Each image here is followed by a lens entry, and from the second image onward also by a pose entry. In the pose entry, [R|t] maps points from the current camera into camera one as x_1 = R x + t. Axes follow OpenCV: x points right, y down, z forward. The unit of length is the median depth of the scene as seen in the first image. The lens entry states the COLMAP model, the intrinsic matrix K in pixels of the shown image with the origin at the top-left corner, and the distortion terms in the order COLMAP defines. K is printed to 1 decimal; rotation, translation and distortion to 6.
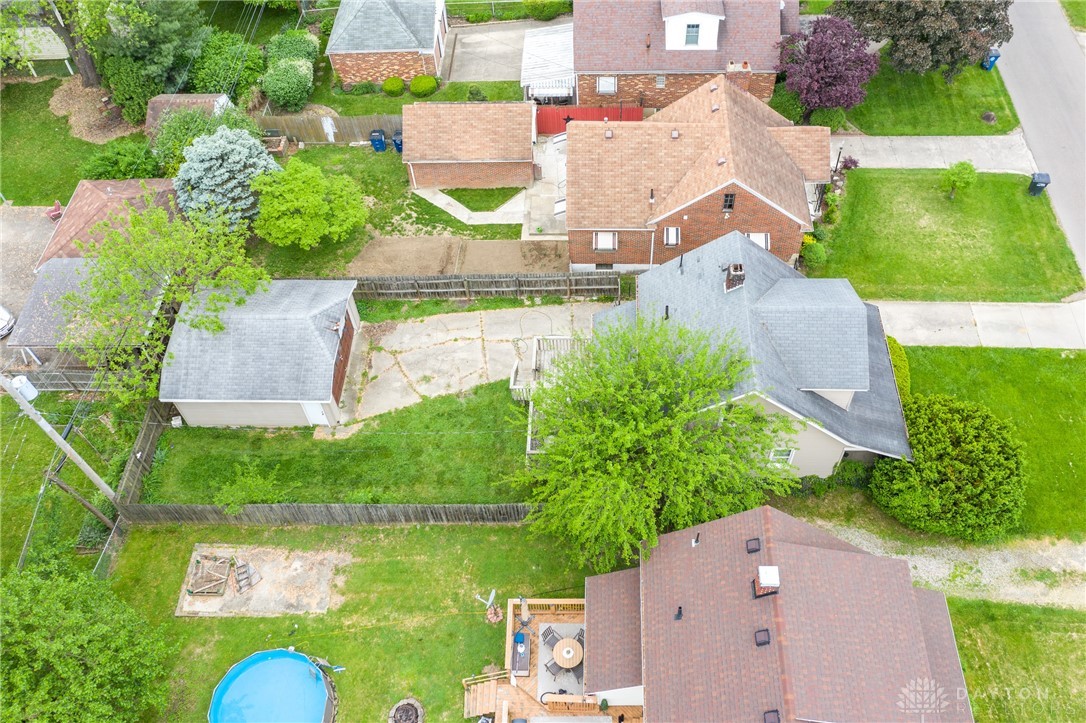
lens RADIAL K [[892.9, 0, 564.4], [0, 892.9, 381.4], [0, 0, 1]] dist [-0.010811, 0.004545]
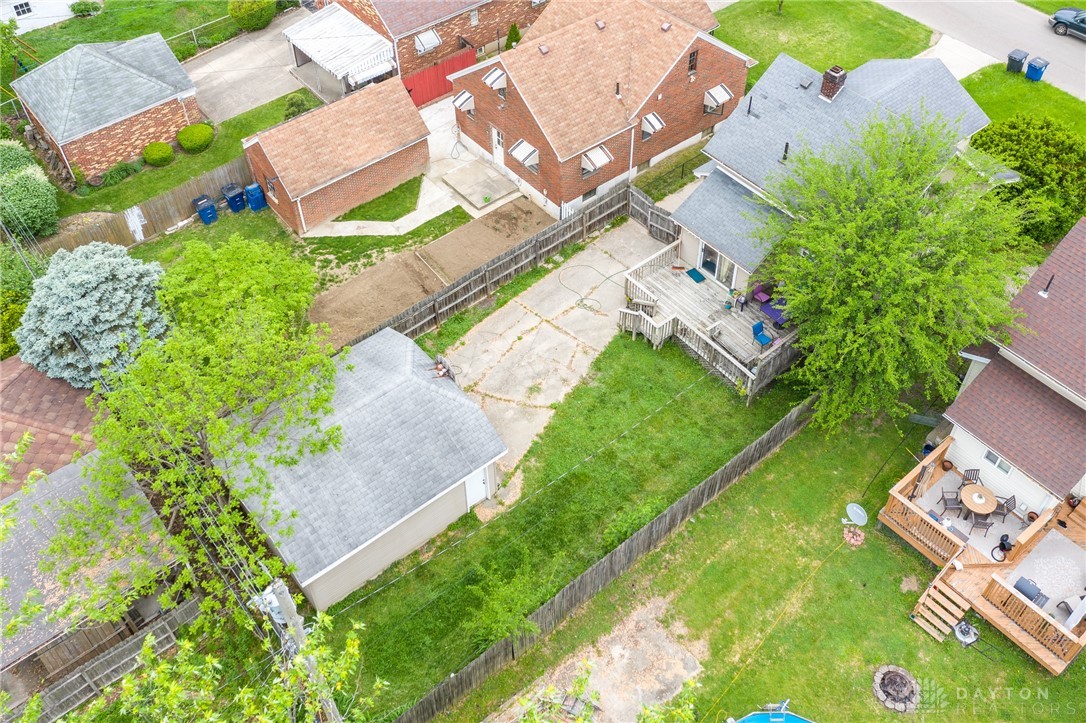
lens RADIAL K [[1010.3, 0, 540.7], [0, 1010.3, 299.4], [0, 0, 1]] dist [-0.005995, 0.007192]
pose [[0.756035, -0.449752, 0.475536, -0.508140], [0.521842, 0.852727, -0.023164, -0.044224], [-0.395084, 0.265668, 0.879391, 0.184668]]
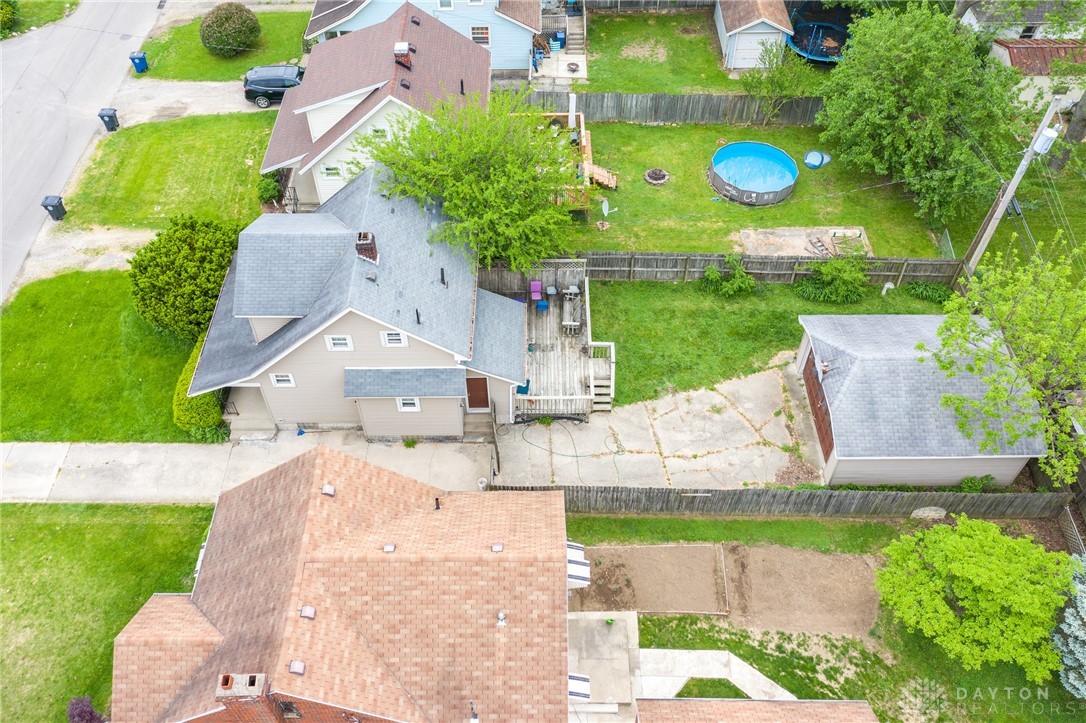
lens RADIAL K [[894.5, 0, 530.7], [0, 894.5, 357.9], [0, 0, 1]] dist [-0.005241, 0.003540]
pose [[-0.998733, 0.048129, 0.014723, 0.011421], [0.003156, -0.232058, 0.972697, -0.799041], [0.050232, 0.971510, 0.231612, 0.698339]]
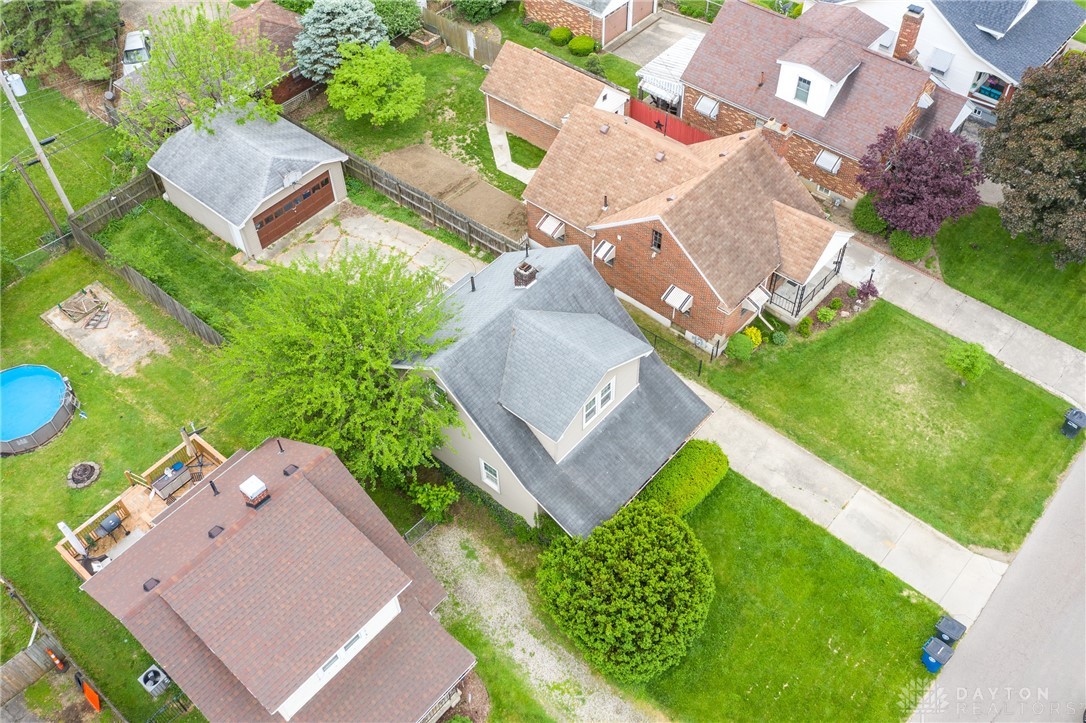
lens RADIAL K [[983.8, 0, 540.6], [0, 983.8, 381.7], [0, 0, 1]] dist [-0.006908, -0.000796]
pose [[0.774477, 0.496127, -0.392484, 0.518979], [-0.512636, 0.855737, 0.070140, -0.079563], [0.370661, 0.146879, 0.917081, 0.043320]]
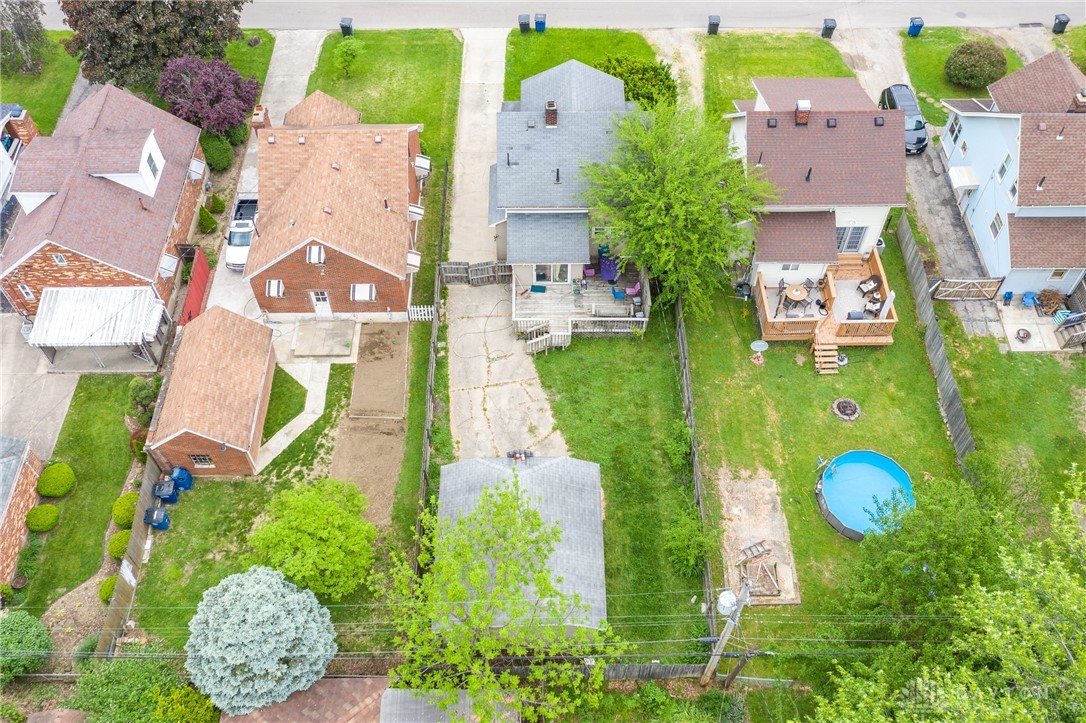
lens RADIAL K [[958.1, 0, 541.0], [0, 958.1, 384.9], [0, 0, 1]] dist [-0.004550, 0.005029]
pose [[-0.036130, -0.795639, 0.604692, -0.738895], [0.811687, 0.329617, 0.482201, -0.514184], [-0.582975, 0.508243, 0.633901, 0.254225]]
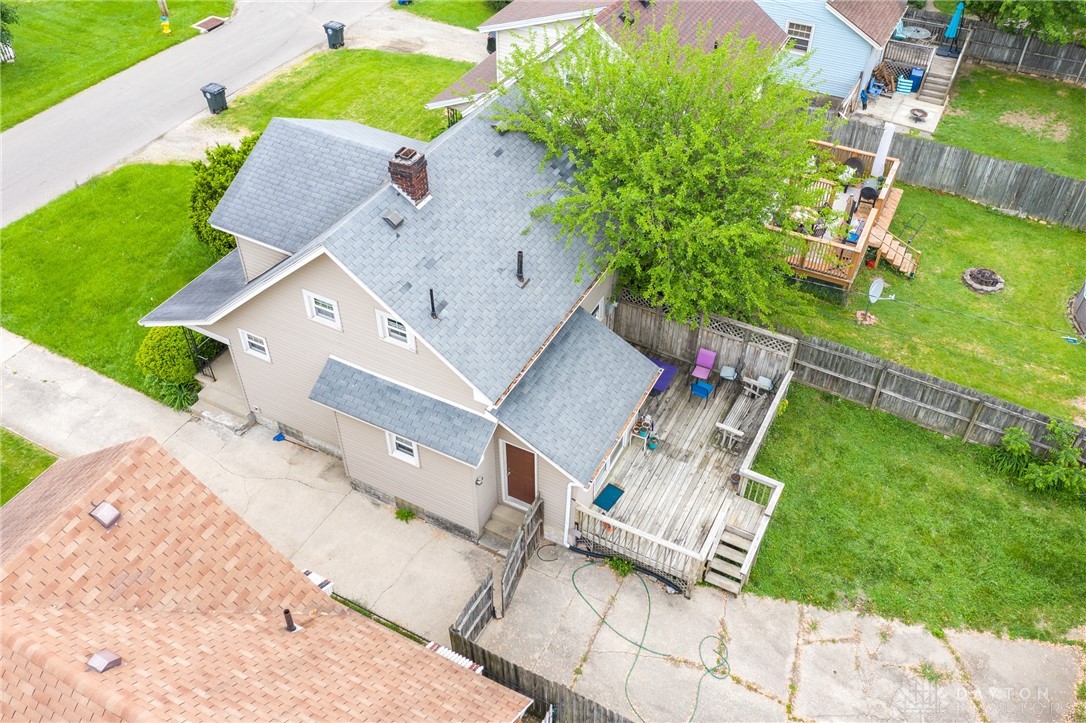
lens RADIAL K [[913.0, 0, 543.0], [0, 913.0, 361.5], [0, 0, 1]] dist [-0.016241, 0.011547]
pose [[-0.898045, -0.274454, 0.343789, -0.086646], [0.371784, -0.055782, 0.926642, -0.479265], [-0.235143, 0.959981, 0.152132, 0.774870]]
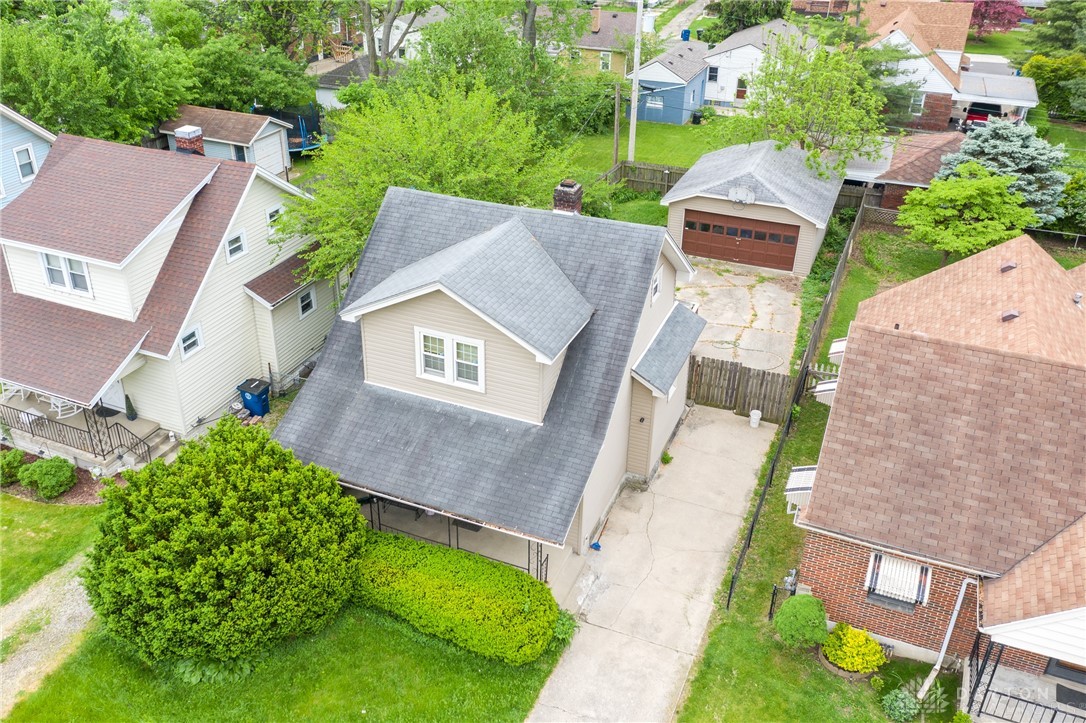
lens RADIAL K [[934.5, 0, 510.8], [0, 934.5, 341.0], [0, 0, 1]] dist [-0.008435, 0.007111]
pose [[-0.381222, 0.464037, -0.799587, 0.631664], [-0.740180, 0.364997, 0.564723, -0.342800], [0.553899, 0.807123, 0.204326, 0.706041]]
